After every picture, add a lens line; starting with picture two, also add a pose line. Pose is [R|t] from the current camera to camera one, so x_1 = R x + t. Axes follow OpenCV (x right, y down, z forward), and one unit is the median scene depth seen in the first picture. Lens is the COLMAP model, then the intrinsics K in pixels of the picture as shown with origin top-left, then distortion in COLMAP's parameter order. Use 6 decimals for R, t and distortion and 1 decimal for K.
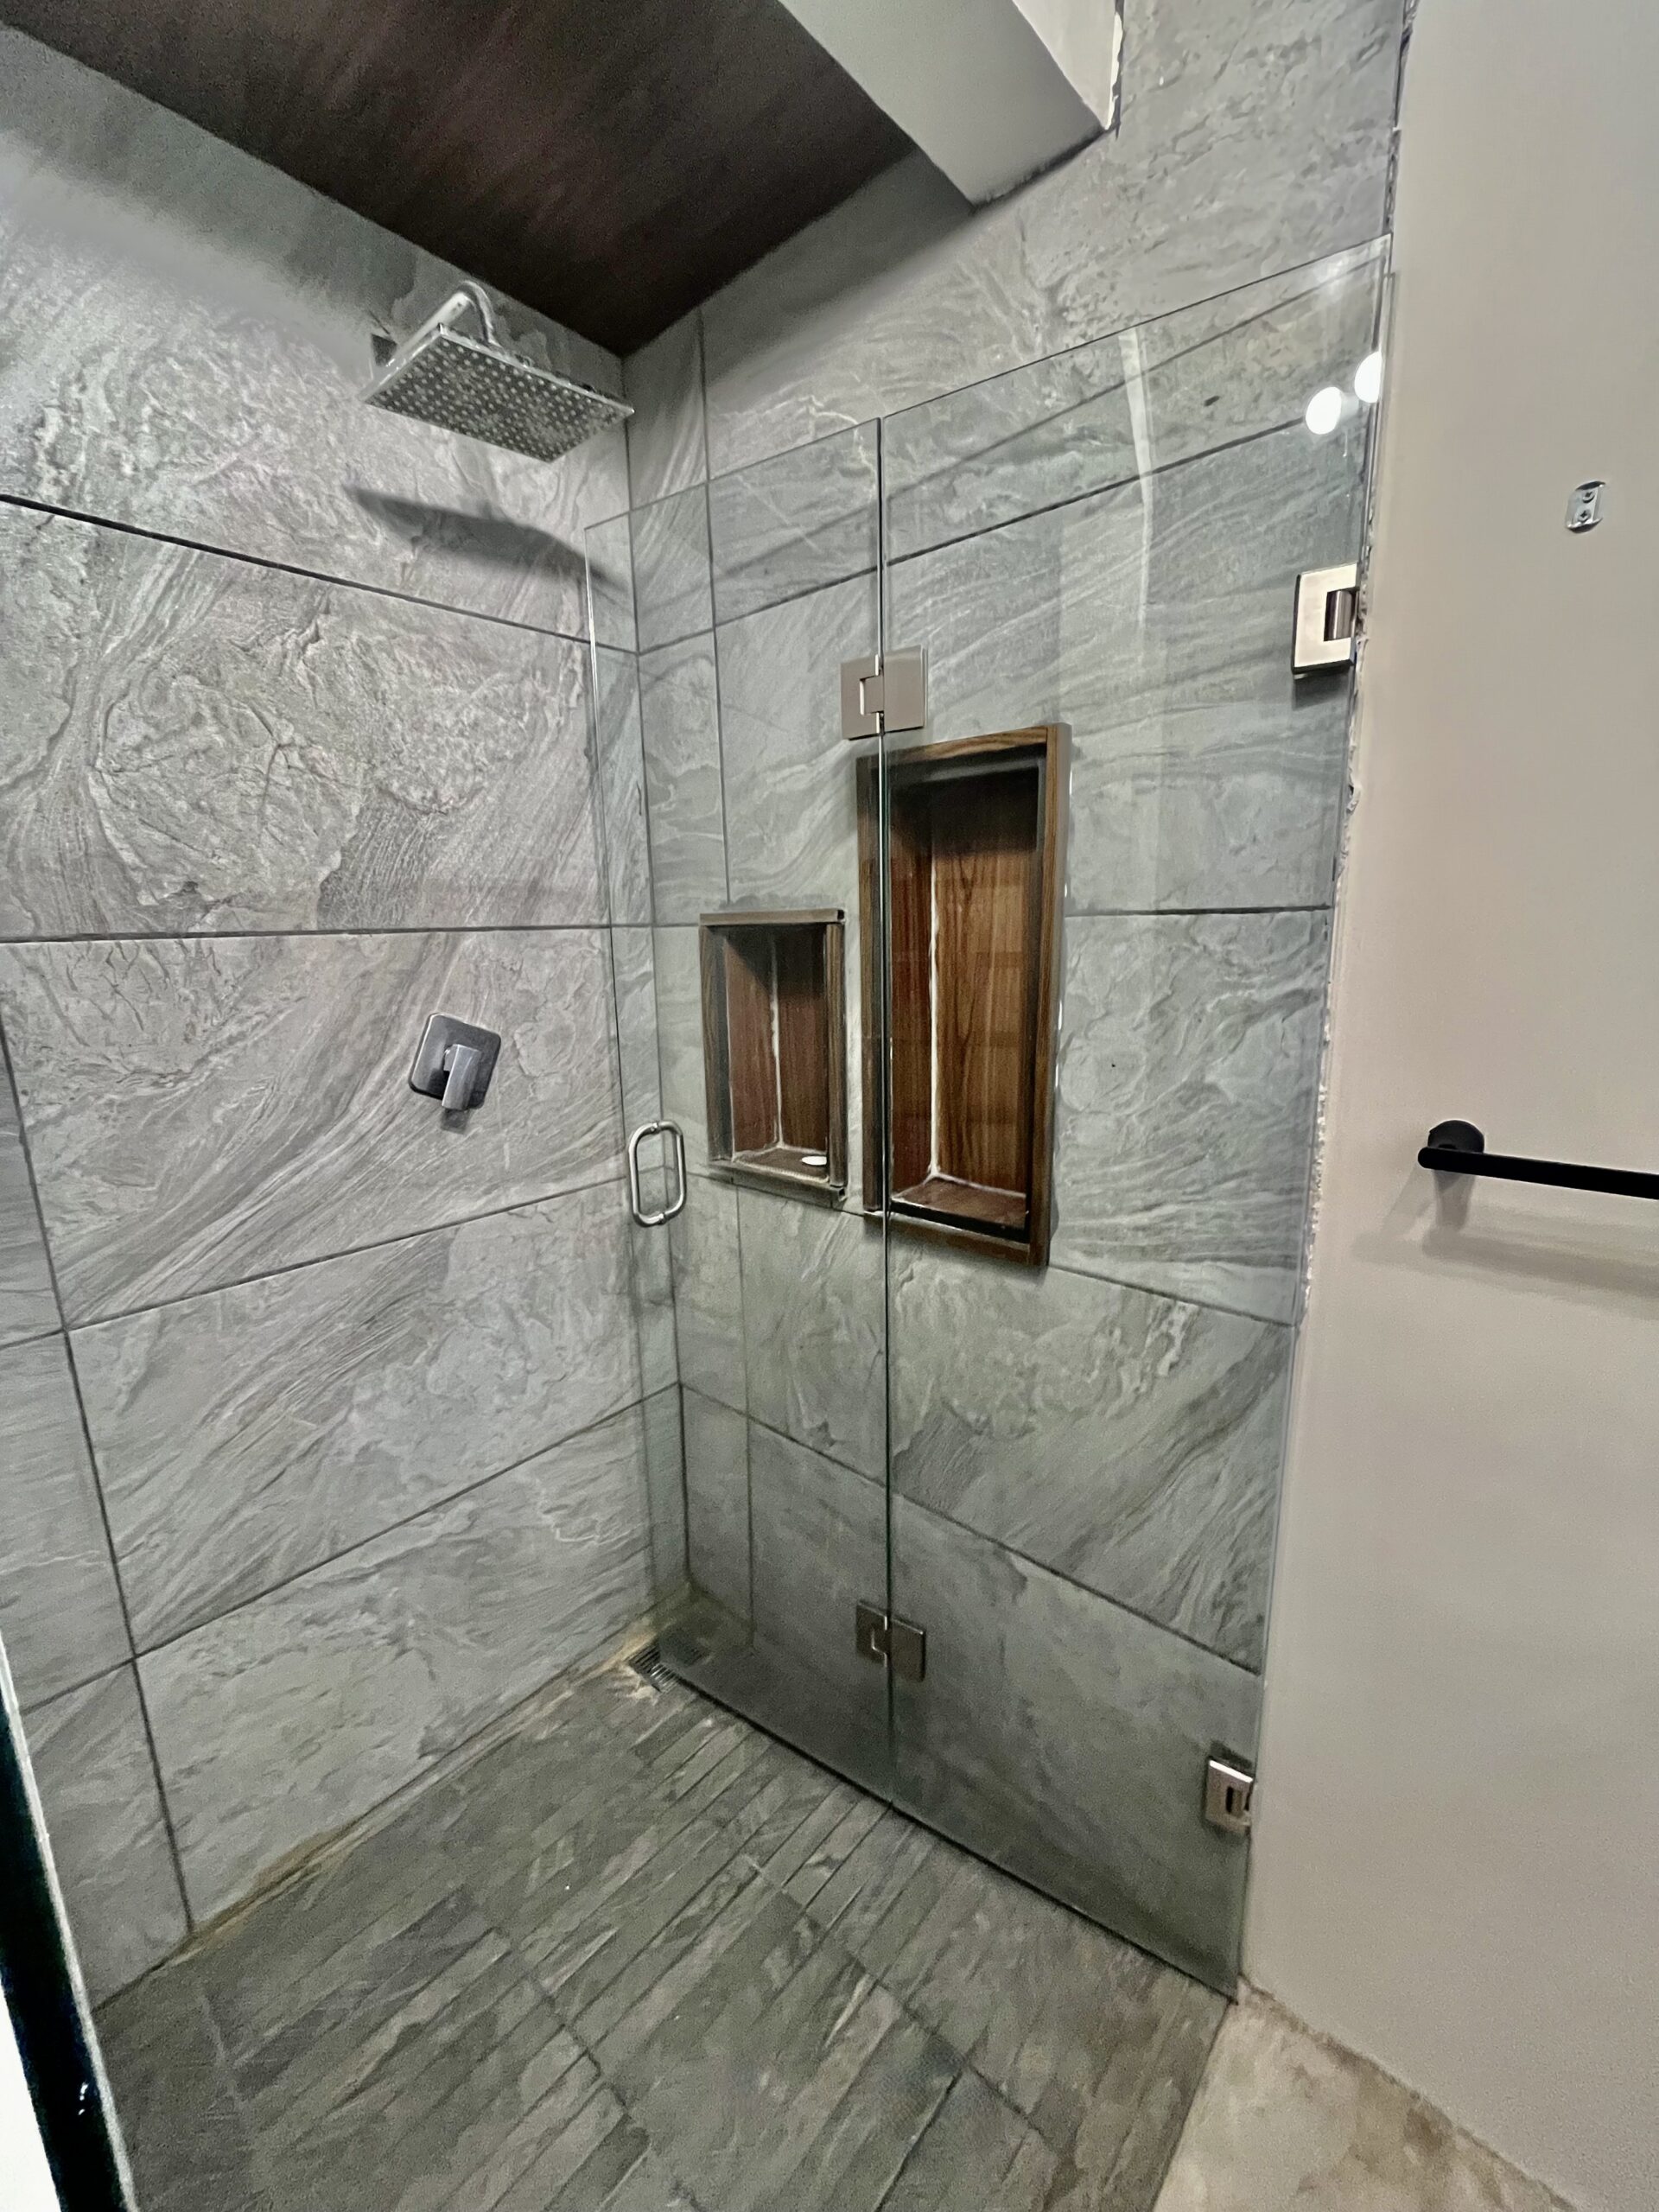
lens RADIAL K [[890.8, 0, 829.2], [0, 890.8, 1103.9], [0, 0, 1]] dist [-0.001978, -0.000237]
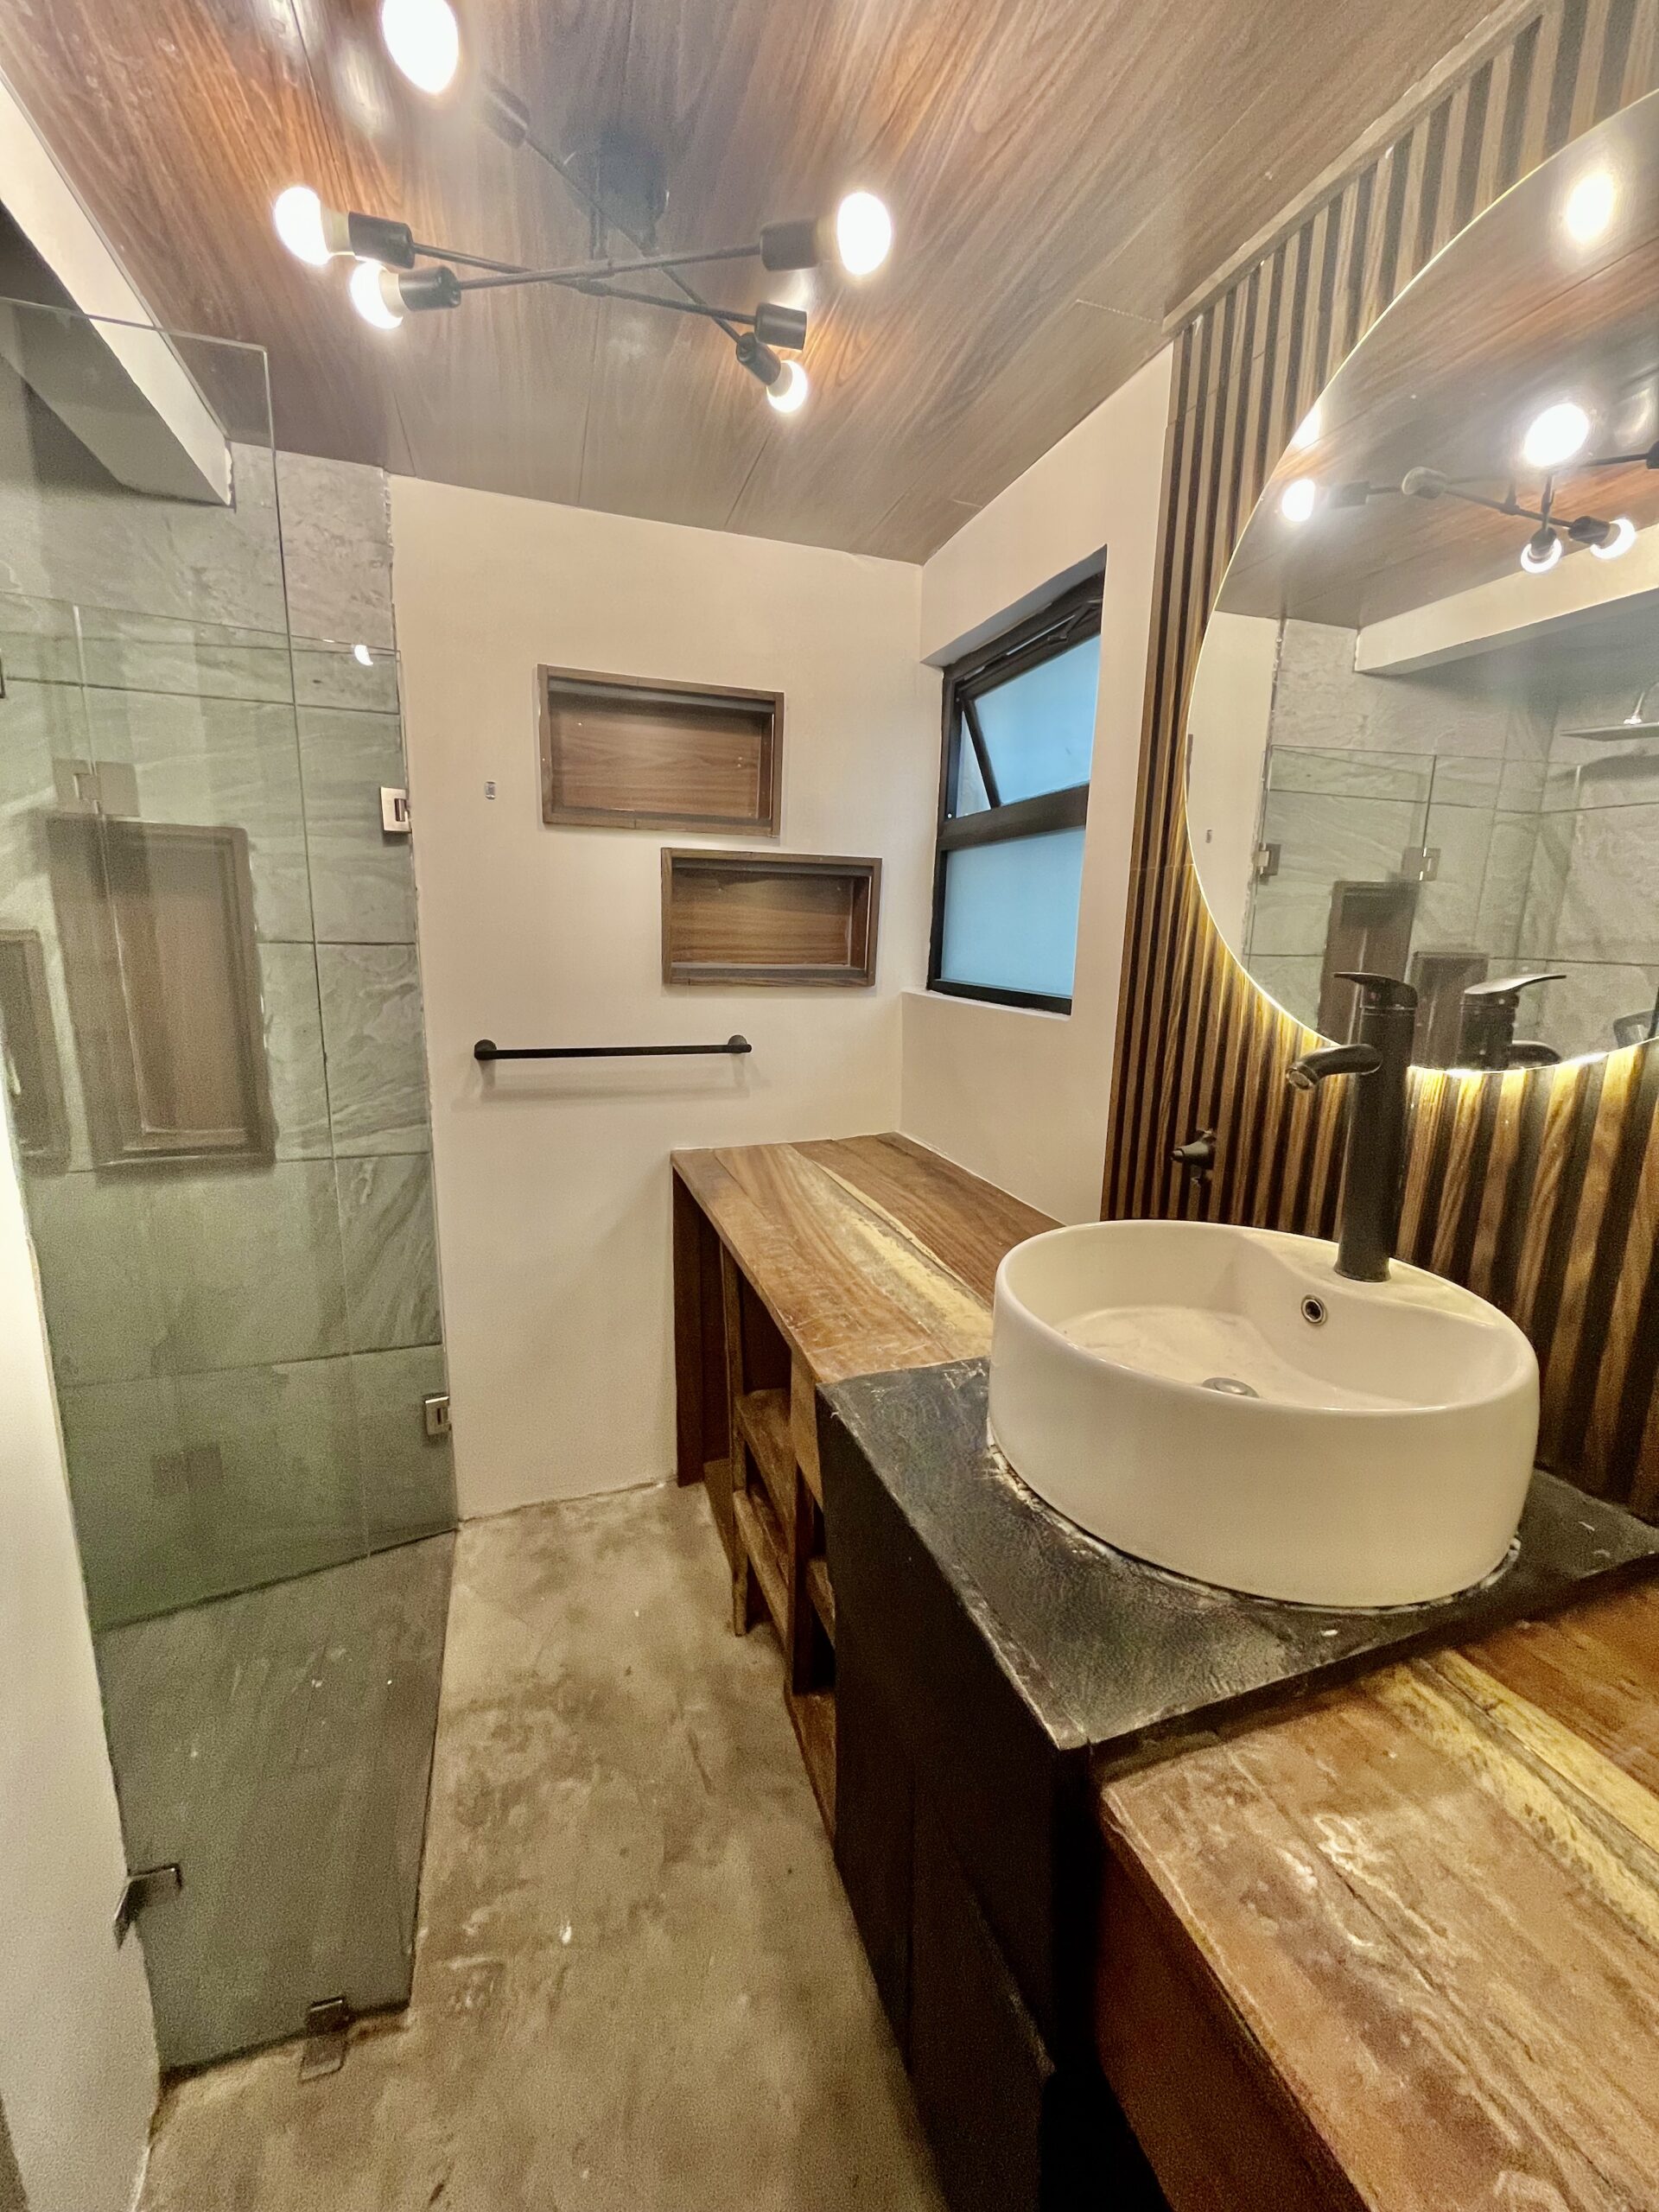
lens RADIAL K [[894.6, 0, 834.9], [0, 894.6, 1106.5], [0, 0, 1]] dist [-0.002762, 0.000481]
pose [[0.491389, -0.138453, 0.859865, -0.708259], [0.139049, 0.987091, 0.079476, 0.110381], [-0.859769, 0.080509, 0.504298, -0.763310]]
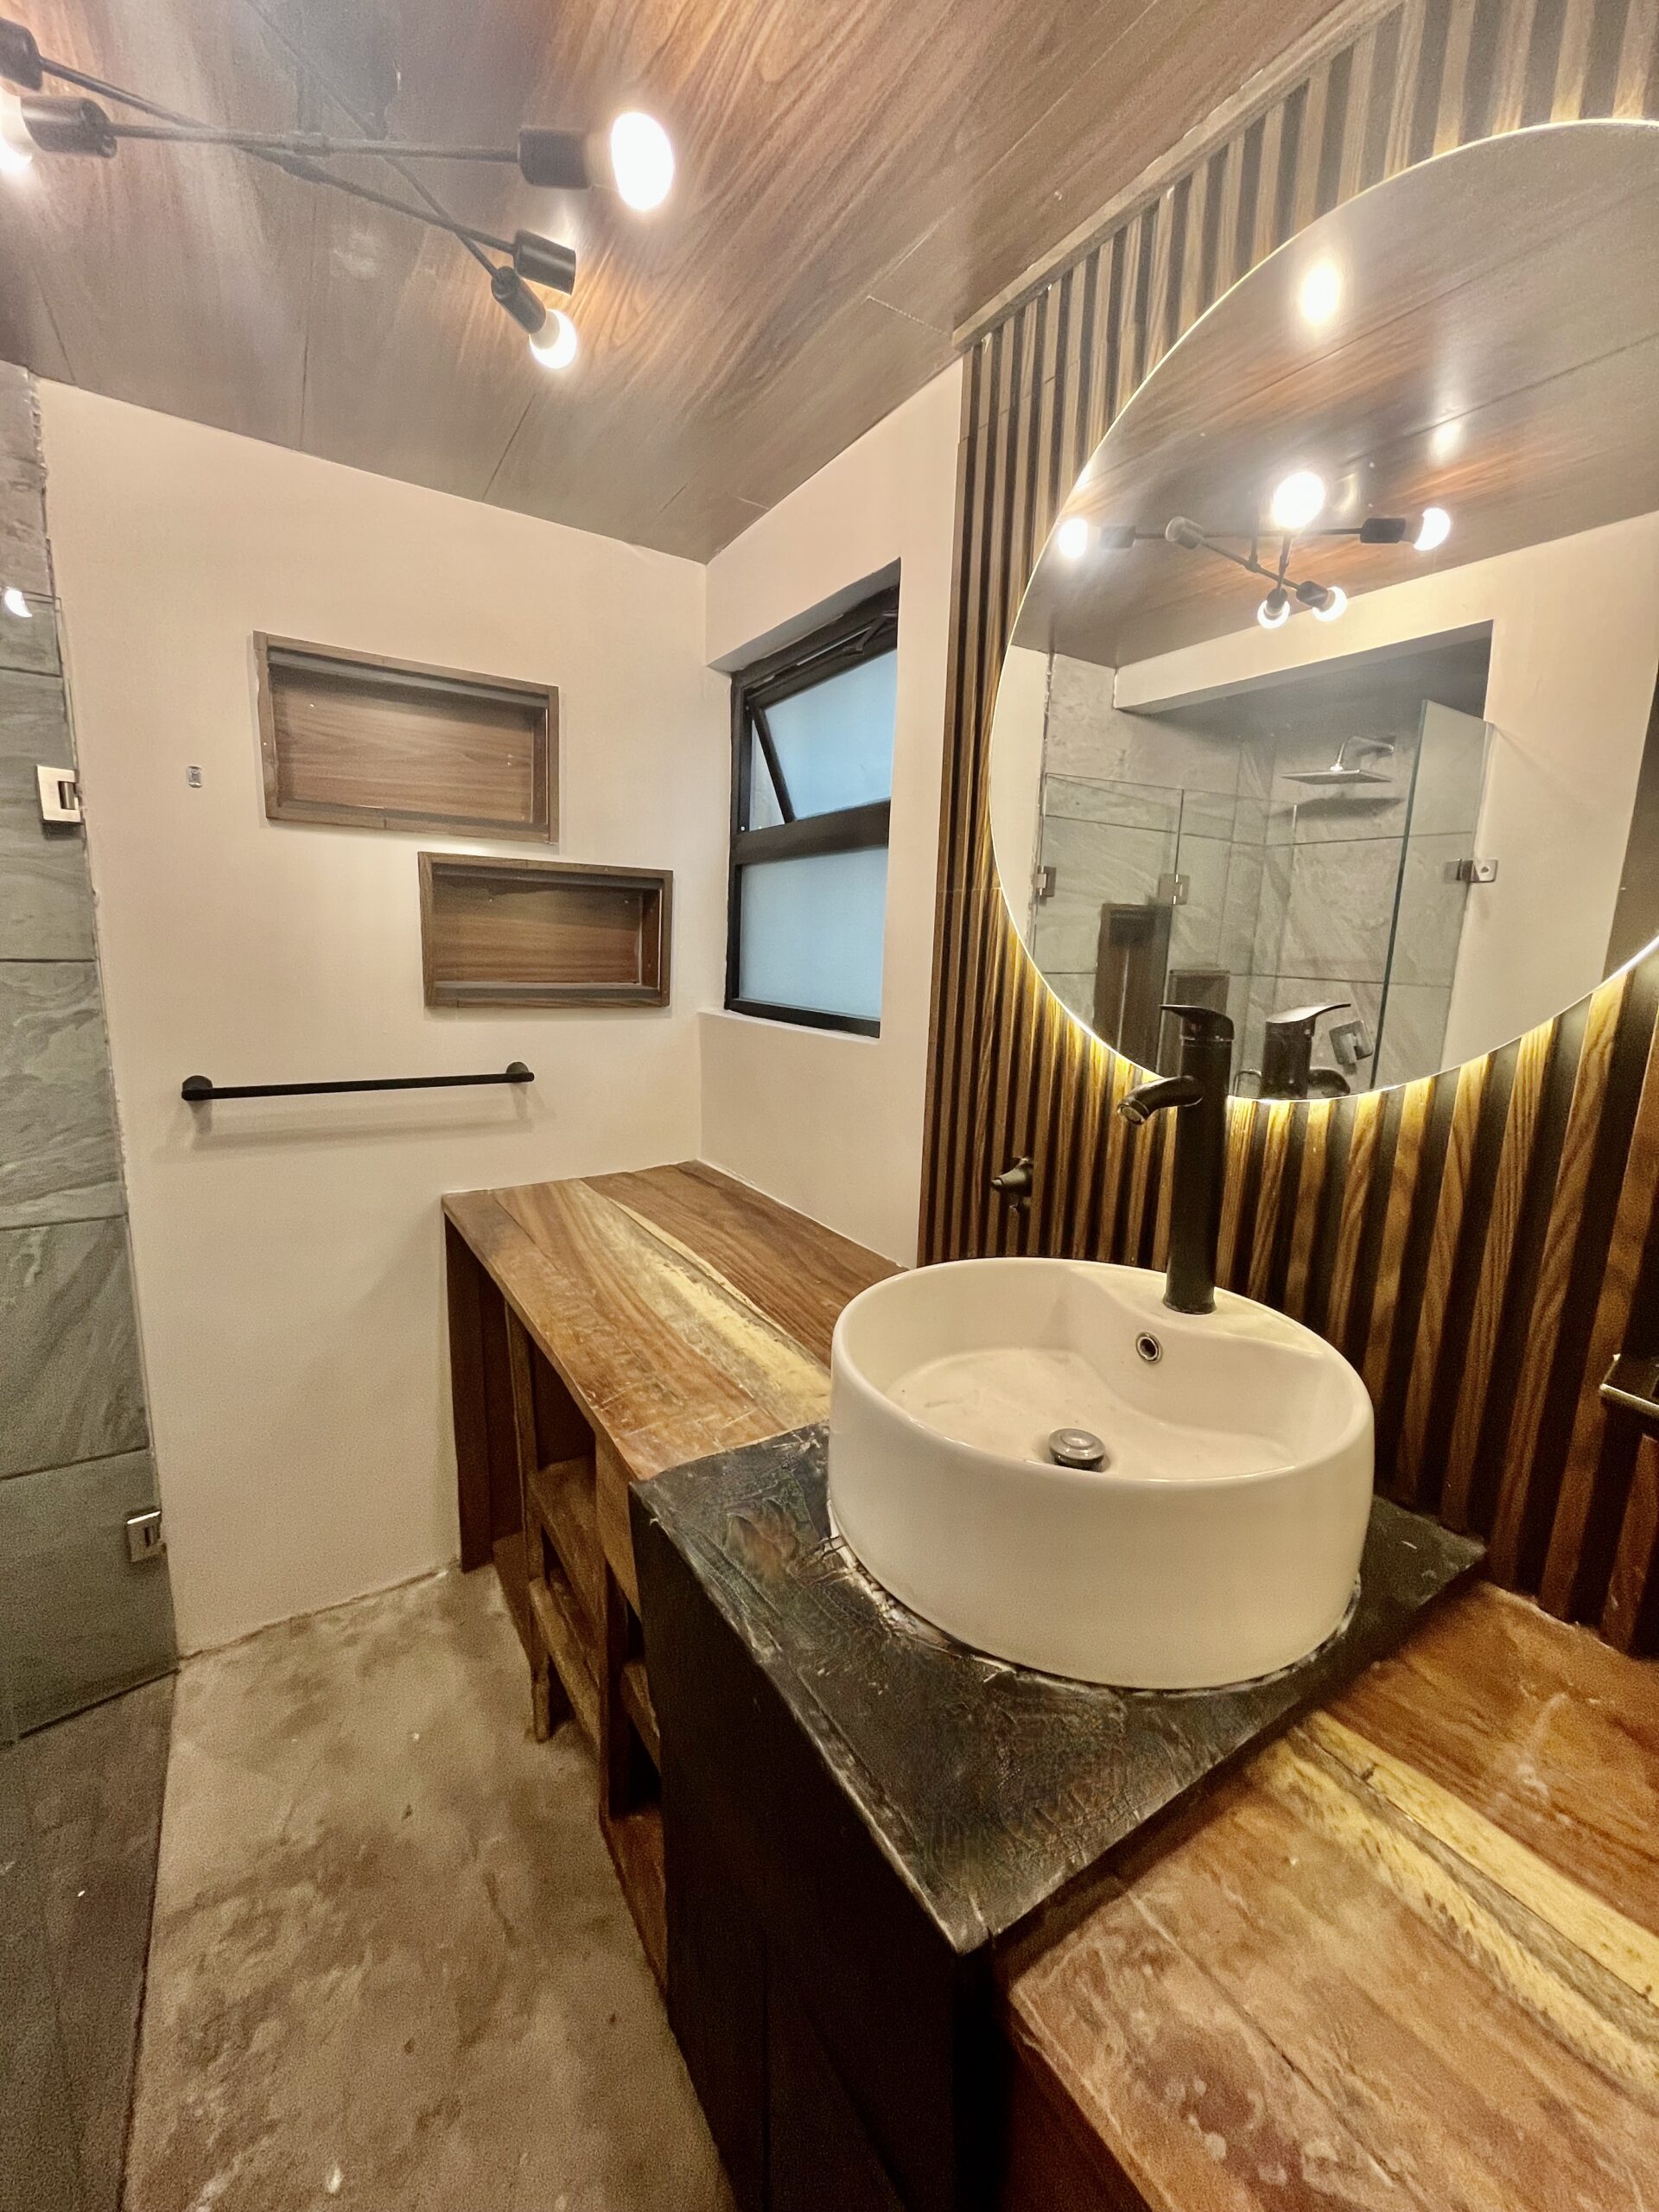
lens RADIAL K [[894.6, 0, 834.9], [0, 894.6, 1106.5], [0, 0, 1]] dist [-0.002762, 0.000481]
pose [[0.274819, -0.141404, 0.951041, -0.615333], [0.151946, 0.983085, 0.102261, 0.080136], [-0.949414, 0.116403, 0.291656, -0.697724]]
